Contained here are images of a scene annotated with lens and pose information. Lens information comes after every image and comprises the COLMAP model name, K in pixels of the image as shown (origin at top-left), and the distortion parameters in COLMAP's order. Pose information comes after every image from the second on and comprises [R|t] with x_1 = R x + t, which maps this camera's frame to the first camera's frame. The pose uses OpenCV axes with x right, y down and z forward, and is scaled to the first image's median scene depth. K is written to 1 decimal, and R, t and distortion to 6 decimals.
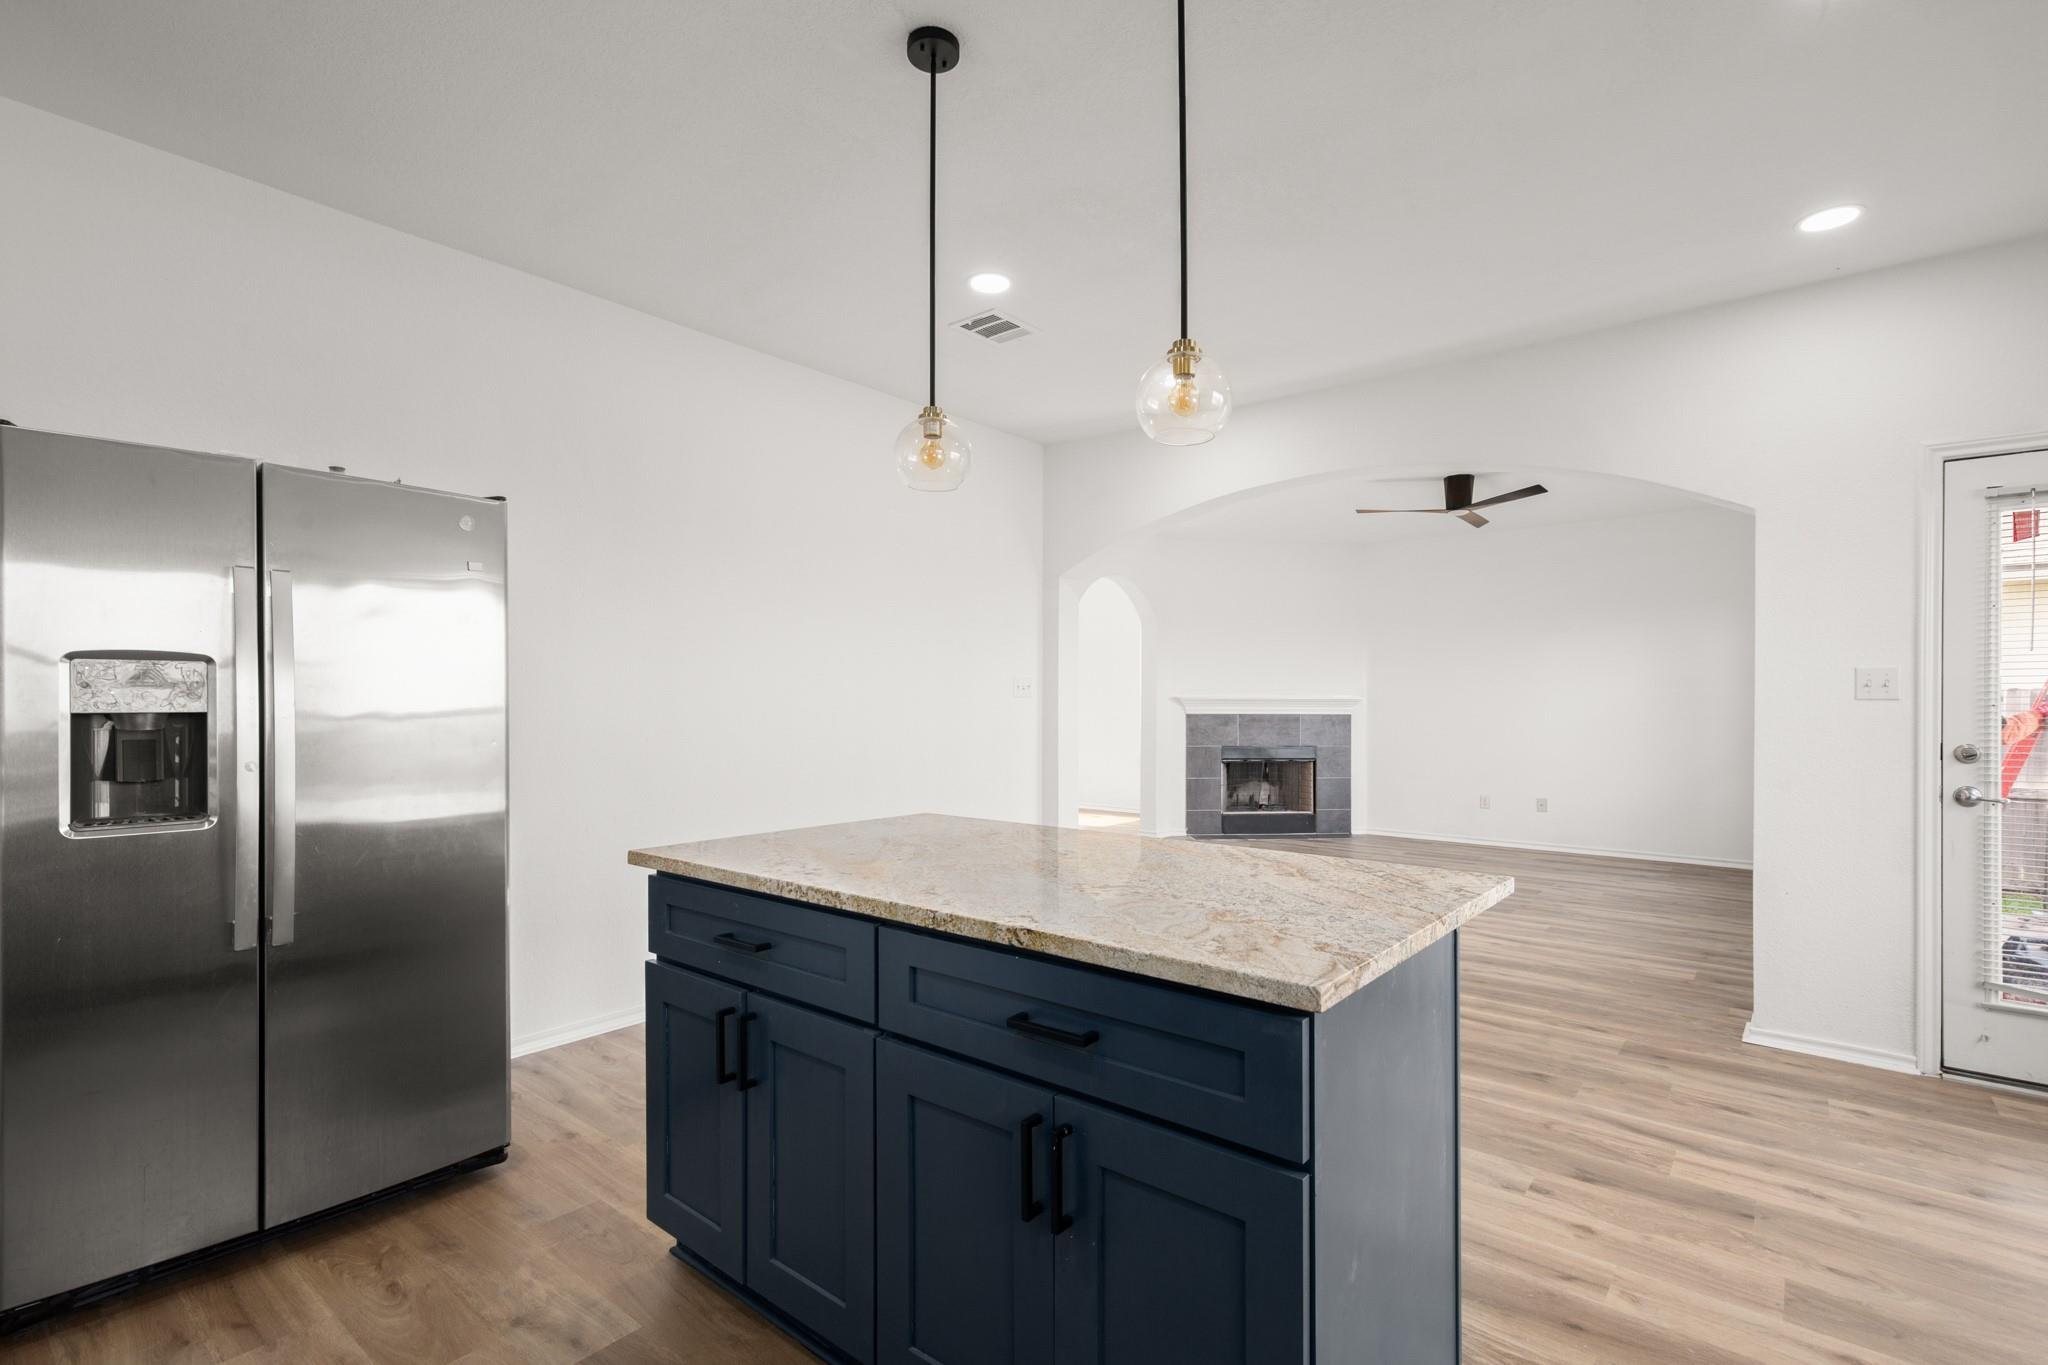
lens RADIAL K [[952.8, 0, 1028.1], [0, 952.8, 687.1], [0, 0, 1]] dist [0.013473, -0.000388]
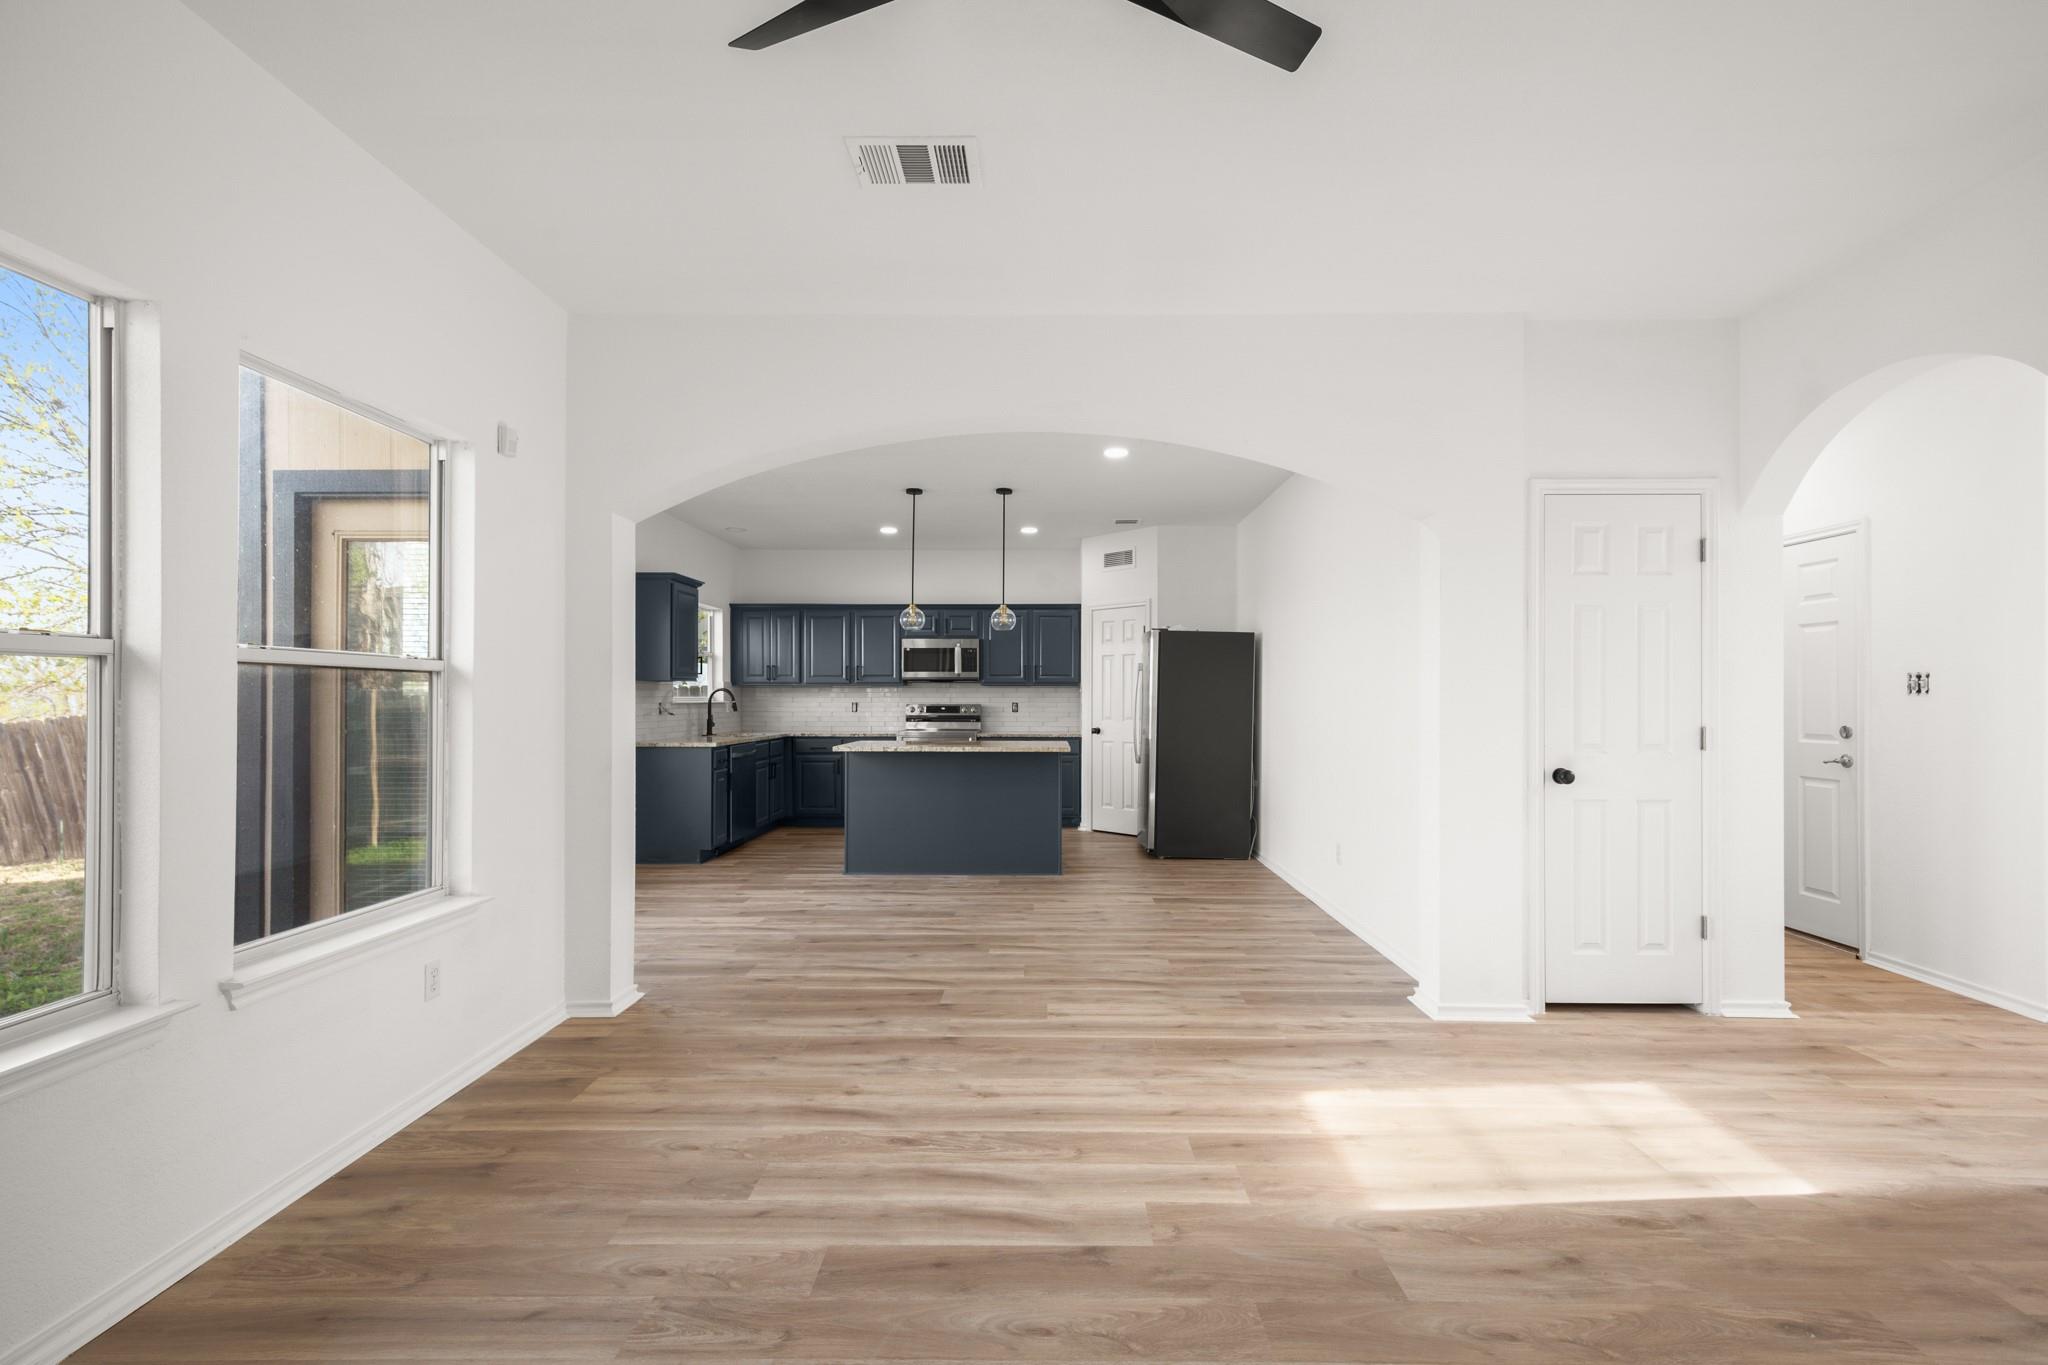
lens RADIAL K [[937.5, 0, 1049.2], [0, 937.5, 692.9], [0, 0, 1]] dist [0.015463, -0.000206]
pose [[-0.771429, -0.007296, -0.636274, 0.426819], [0.005628, 0.999817, -0.018288, 0.013886], [0.636291, -0.017689, -0.771247, 0.852537]]
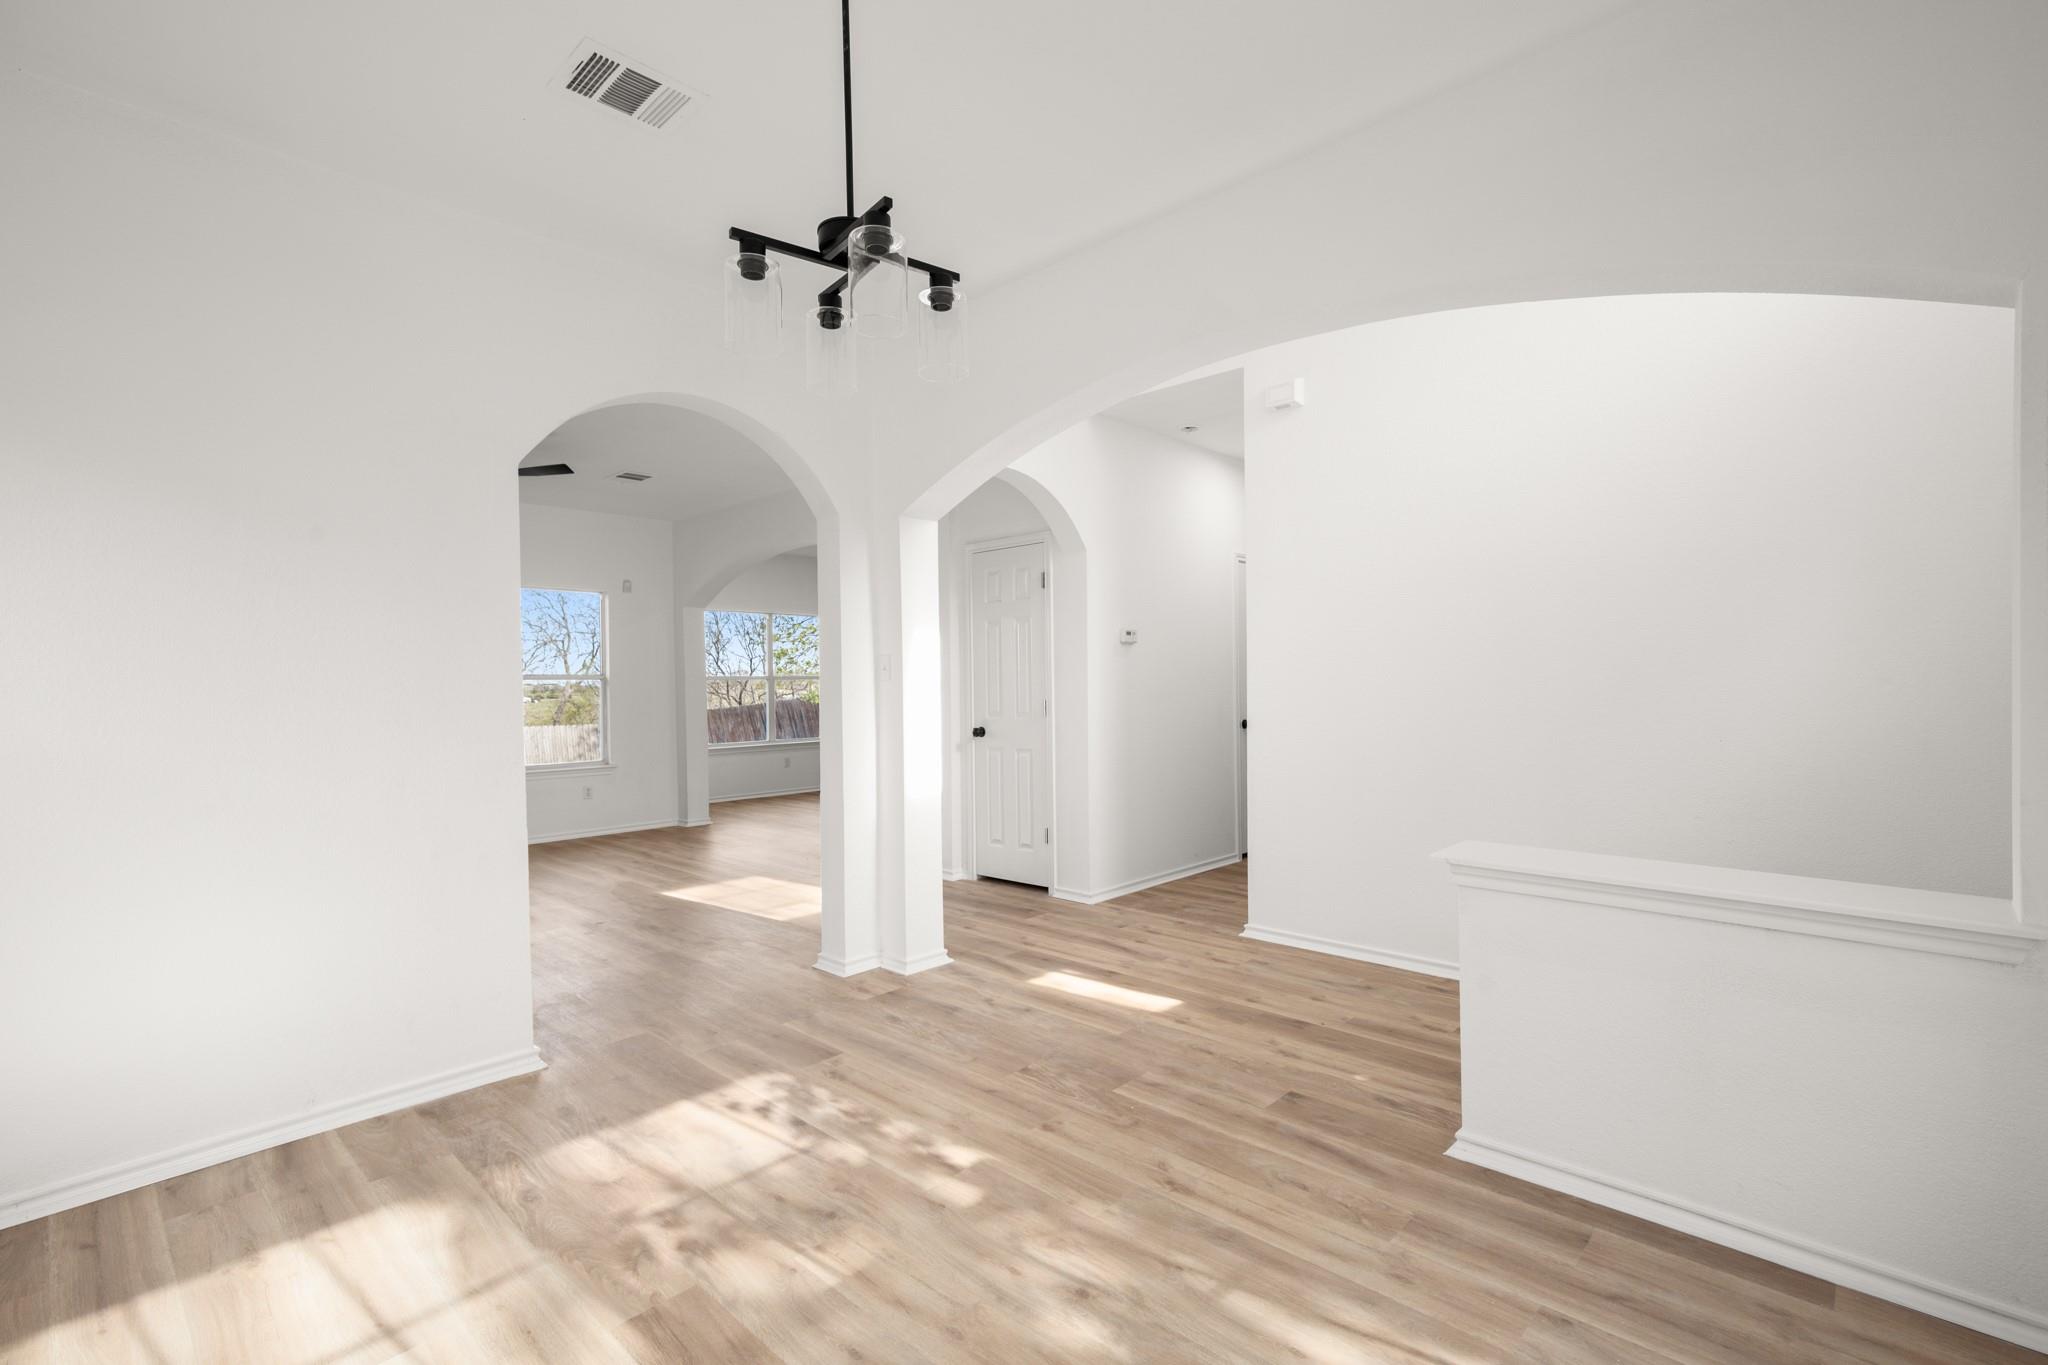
lens RADIAL K [[952.8, 0, 1028.1], [0, 952.8, 687.1], [0, 0, 1]] dist [0.013473, -0.000388]
pose [[-0.997160, 0.014620, 0.073880, -0.099161], [0.014040, 0.999866, -0.008362, 0.019215], [-0.073992, -0.007301, -0.997232, 1.337010]]
